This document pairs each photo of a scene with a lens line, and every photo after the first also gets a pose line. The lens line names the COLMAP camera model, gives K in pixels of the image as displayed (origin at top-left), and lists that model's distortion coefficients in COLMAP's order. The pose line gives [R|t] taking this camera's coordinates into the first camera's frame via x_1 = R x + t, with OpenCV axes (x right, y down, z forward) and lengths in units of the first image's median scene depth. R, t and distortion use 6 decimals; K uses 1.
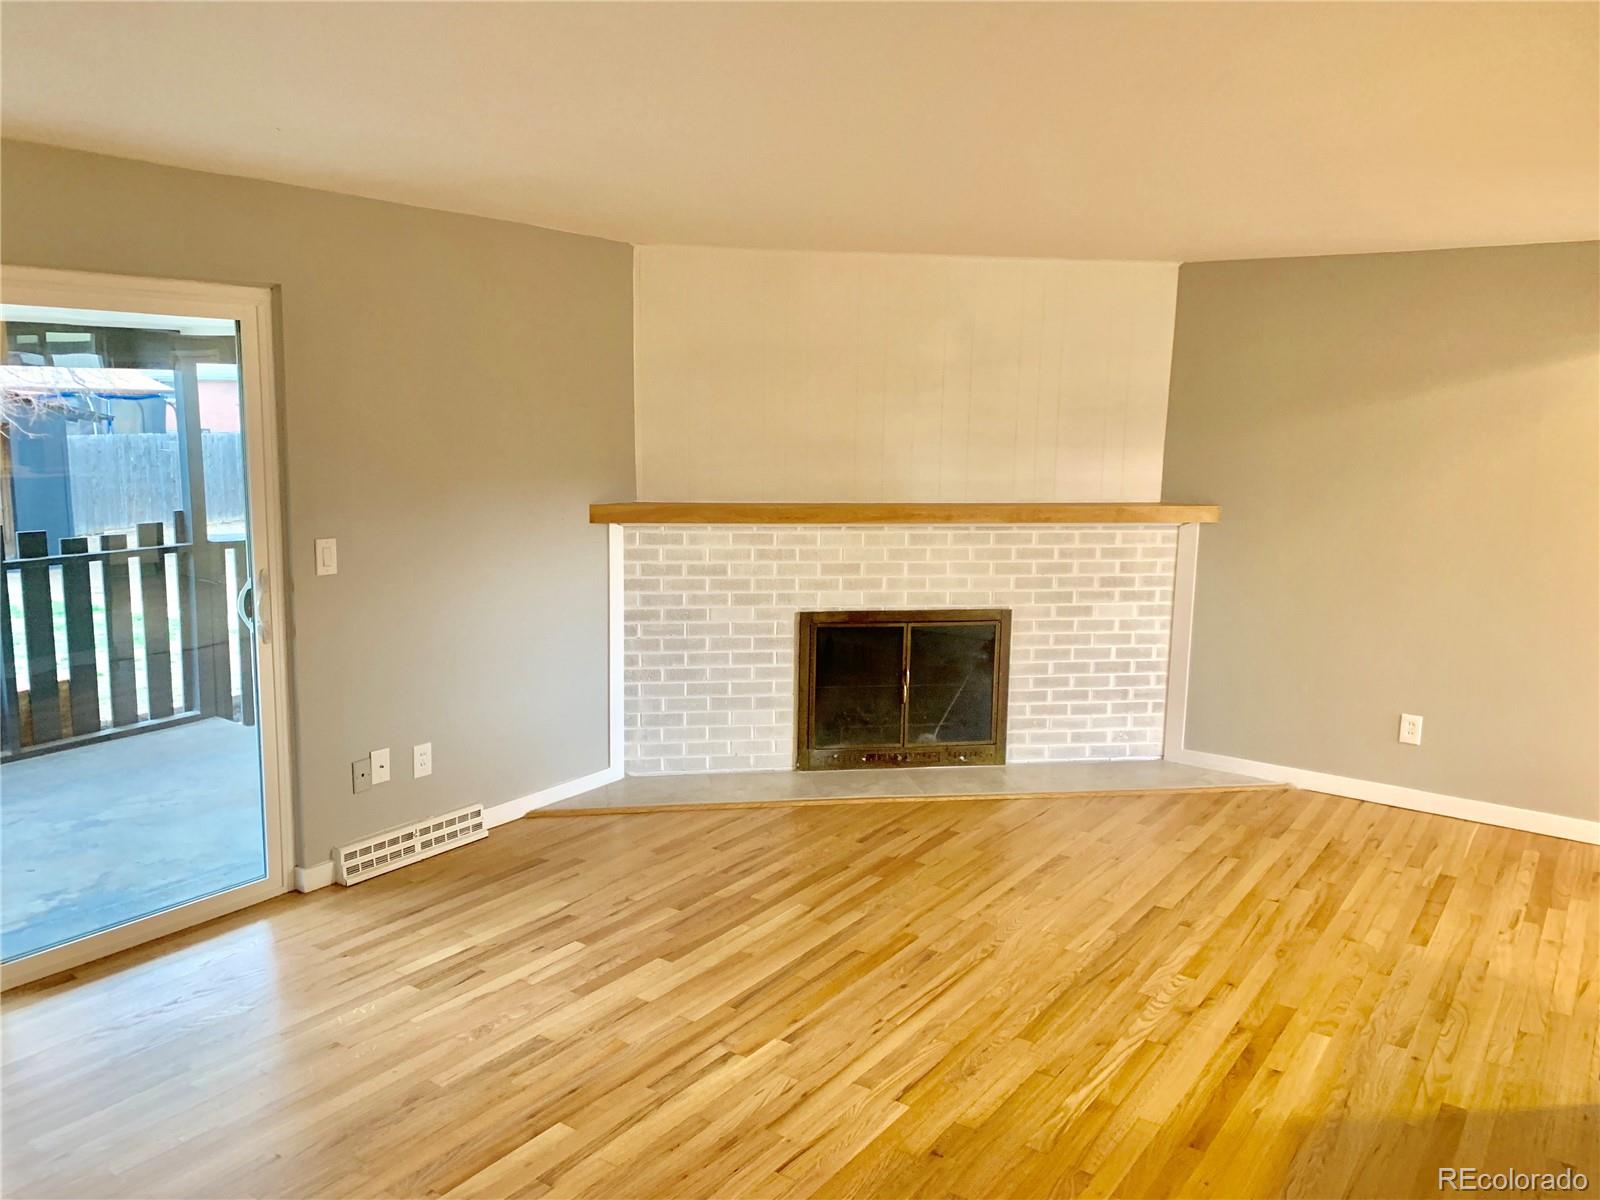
lens RADIAL K [[1227.1, 0, 801.2], [0, 1227.1, 596.4], [0, 0, 1]] dist [0.025801, -0.030449]
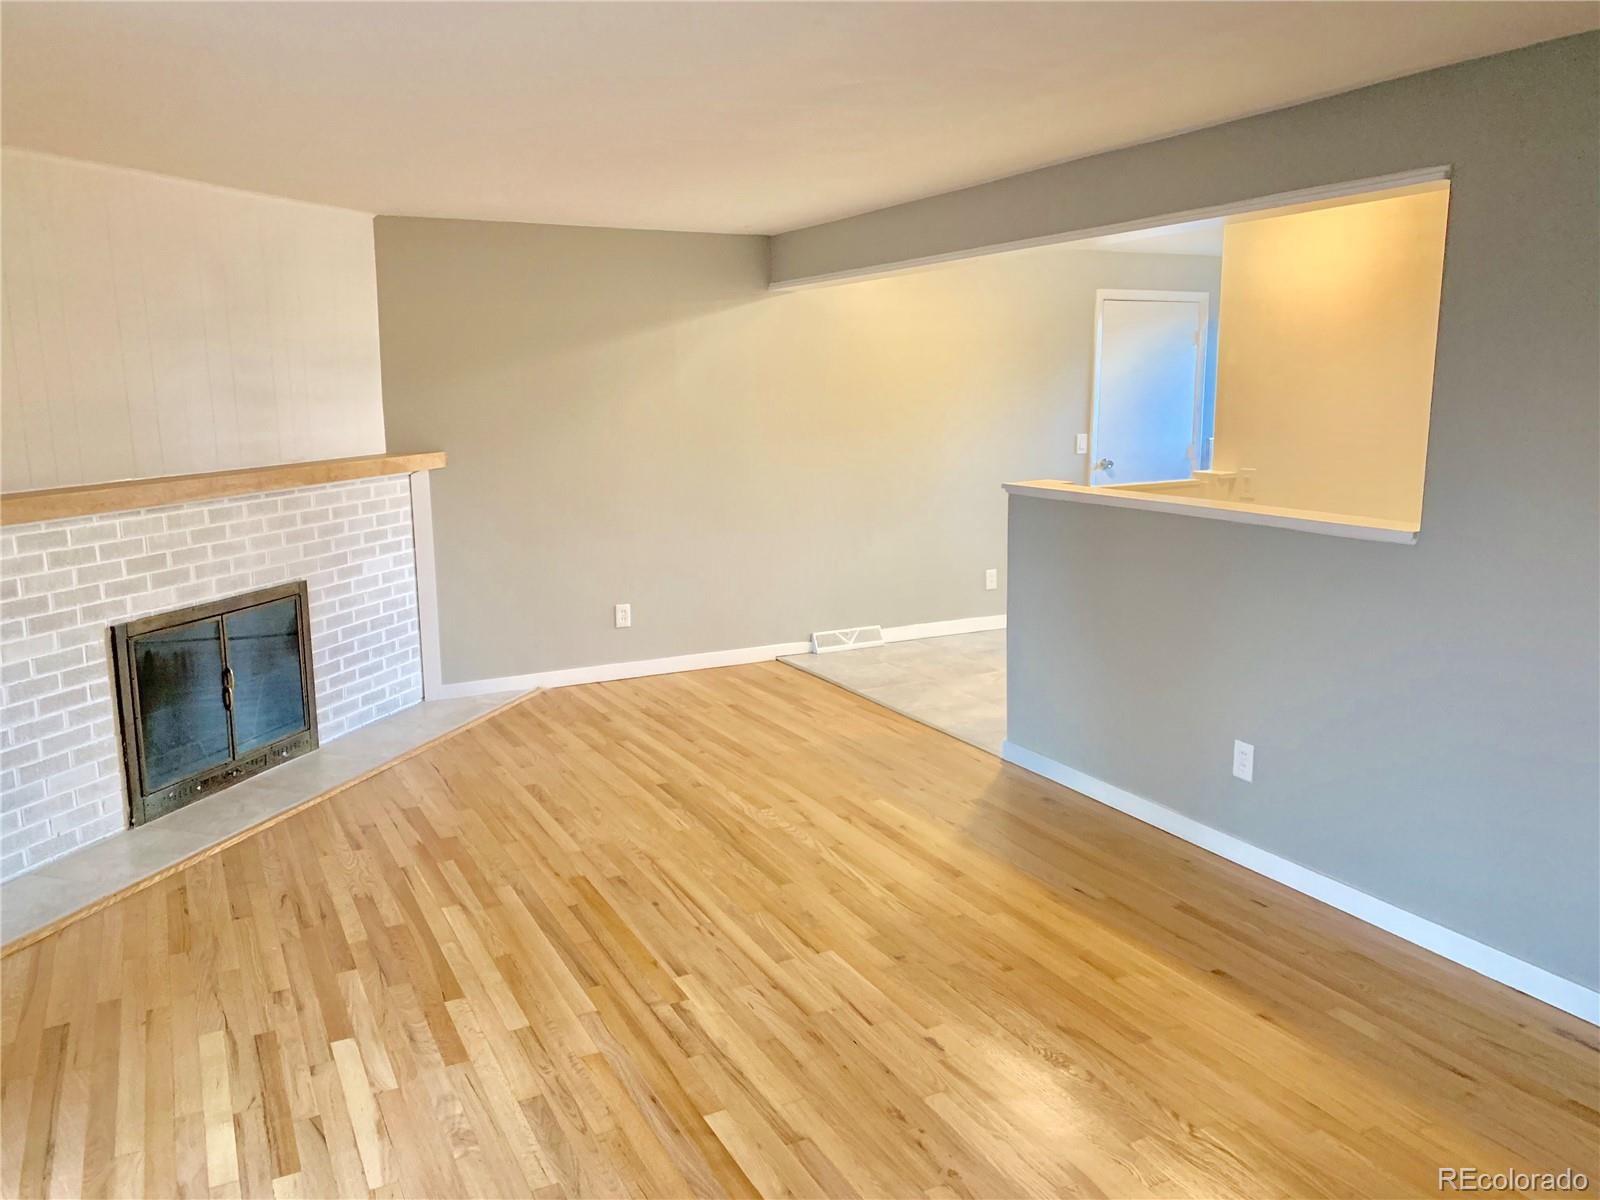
lens RADIAL K [[1227.1, 0, 799.7], [0, 1227.1, 597.3], [0, 0, 1]] dist [0.025801, -0.030449]
pose [[0.449761, -0.181702, 0.874471, -0.485640], [0.157782, 0.979853, 0.122448, -0.032254], [-0.879102, 0.082904, 0.469369, 0.250176]]
